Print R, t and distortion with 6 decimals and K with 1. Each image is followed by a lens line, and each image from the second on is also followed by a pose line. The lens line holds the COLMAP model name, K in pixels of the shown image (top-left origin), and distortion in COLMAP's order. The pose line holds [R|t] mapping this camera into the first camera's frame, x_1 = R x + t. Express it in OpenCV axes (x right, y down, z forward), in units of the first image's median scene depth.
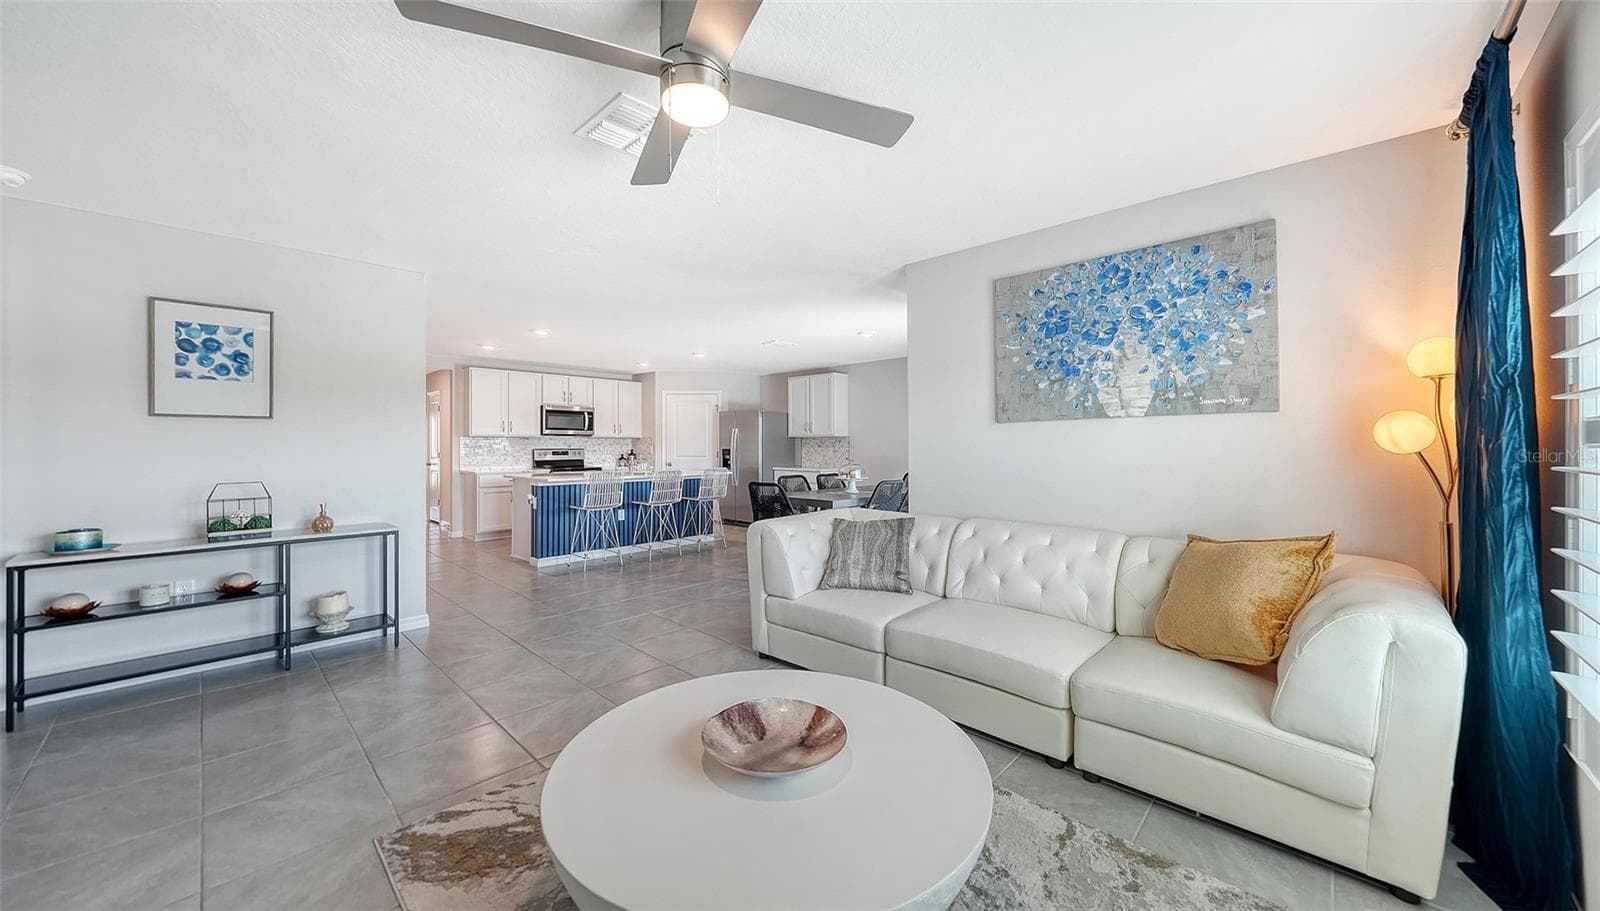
lens RADIAL K [[549.5, 0, 799.3], [0, 549.5, 446.6], [0, 0, 1]] dist [-0.000186, -0.000006]
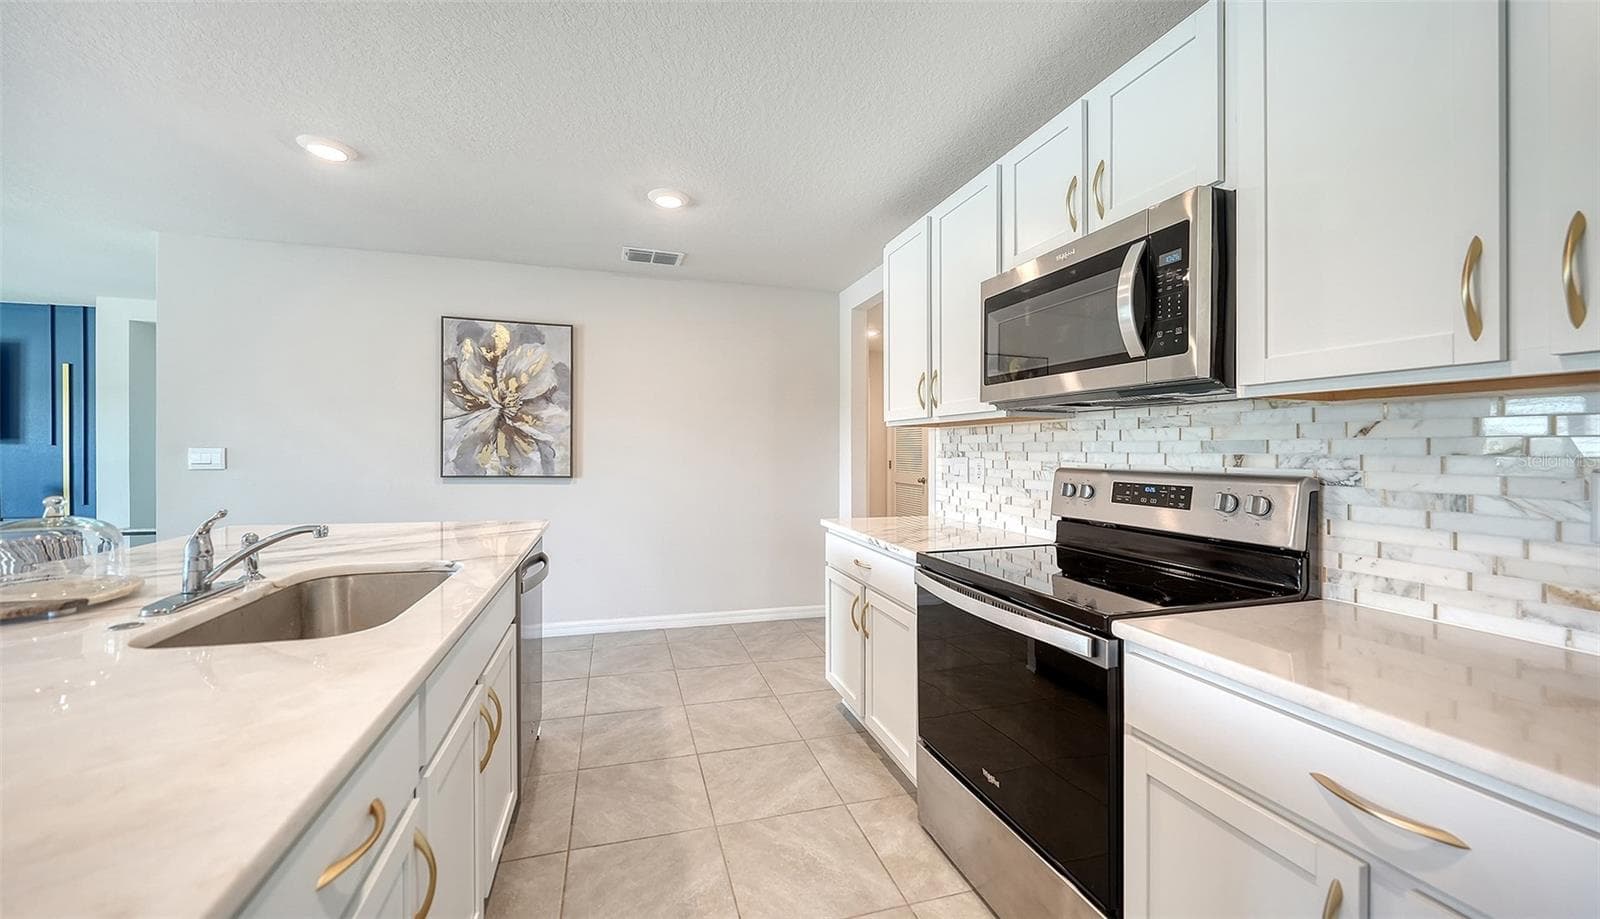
lens RADIAL K [[567.8, 0, 772.4], [0, 567.8, 458.4], [0, 0, 1]] dist [0.000619, 0.000030]
pose [[-0.516501, 0.008748, -0.856242, -0.198438], [-0.012688, 0.999760, 0.017868, -0.002454], [0.856193, 0.020093, -0.516266, 1.018536]]
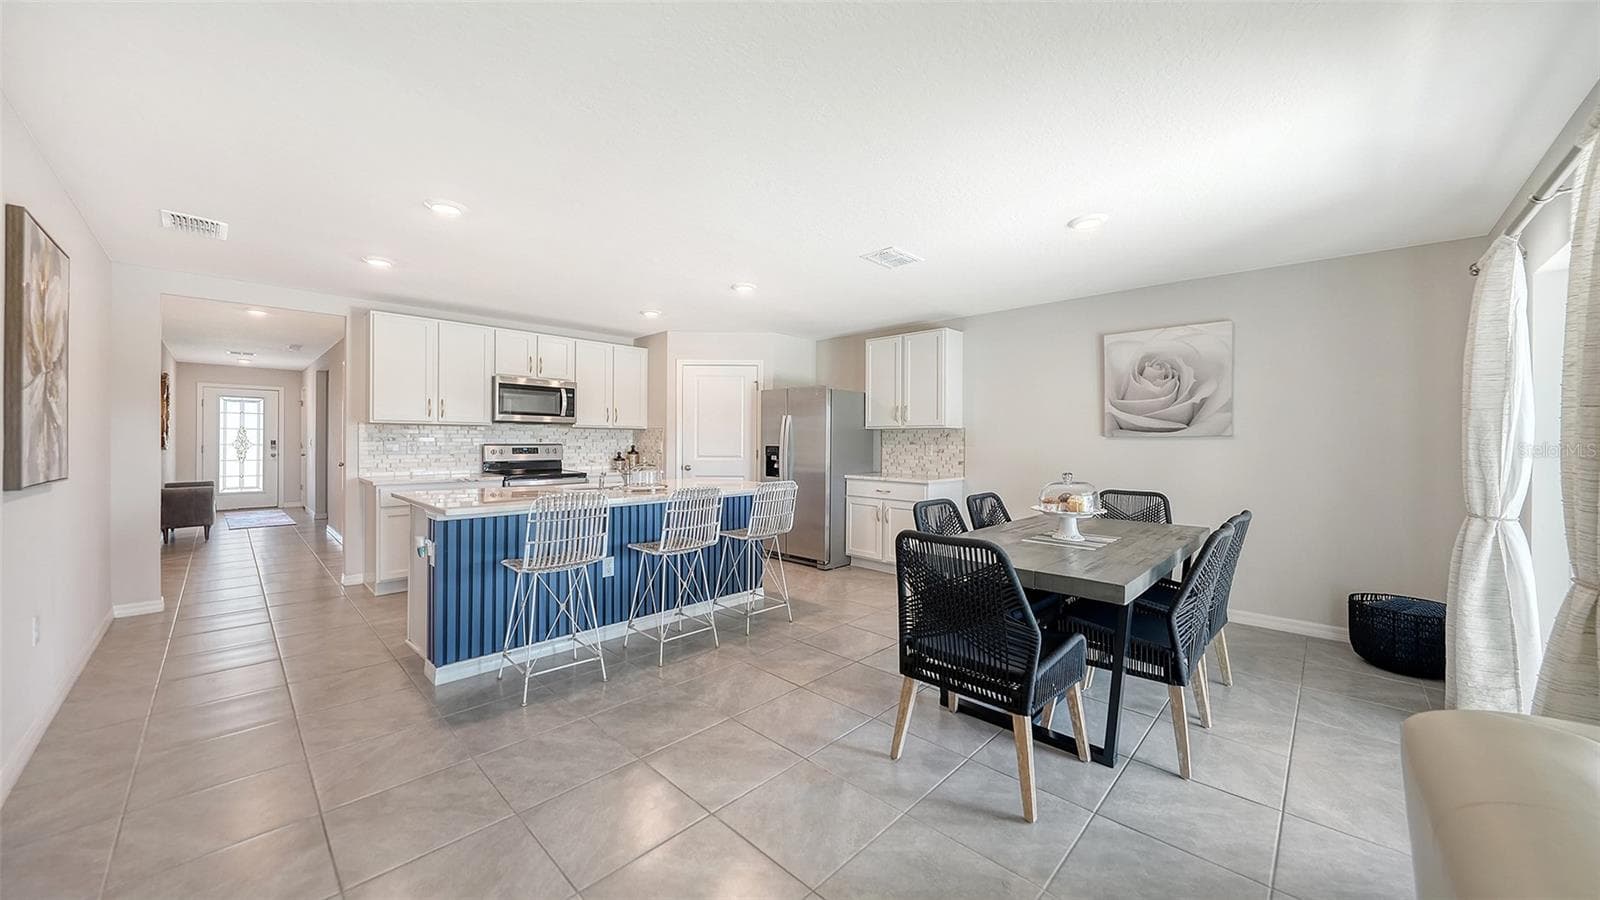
lens RADIAL K [[551.1, 0, 785.5], [0, 551.1, 445.1], [0, 0, 1]] dist [0.000277, 0.000177]
pose [[0.999323, 0.008320, -0.035840, -0.100284], [-0.008109, 0.999949, 0.006021, -0.000995], [0.035888, -0.005726, 0.999339, 0.357362]]
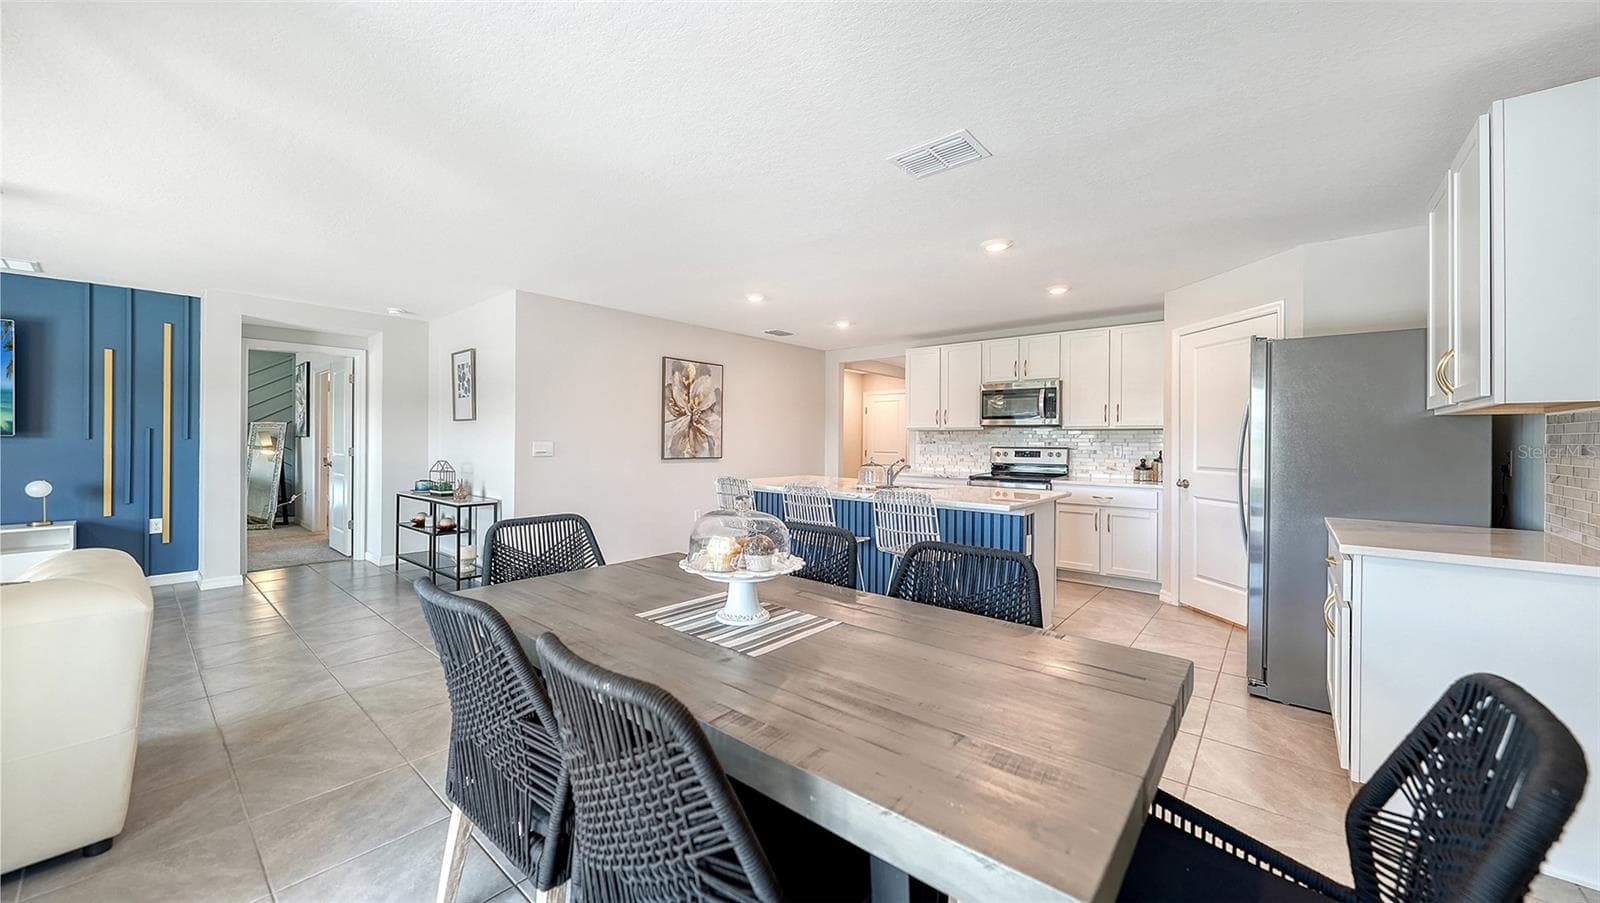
lens RADIAL K [[570.8, 0, 800.0], [0, 570.8, 451.5], [0, 0, 1]] dist [-0.000184, 0.000024]
pose [[0.054875, 0.021055, -0.998271, 0.248595], [-0.009927, 0.999740, 0.020540, -0.002030], [0.998444, 0.008783, 0.055070, 0.706783]]
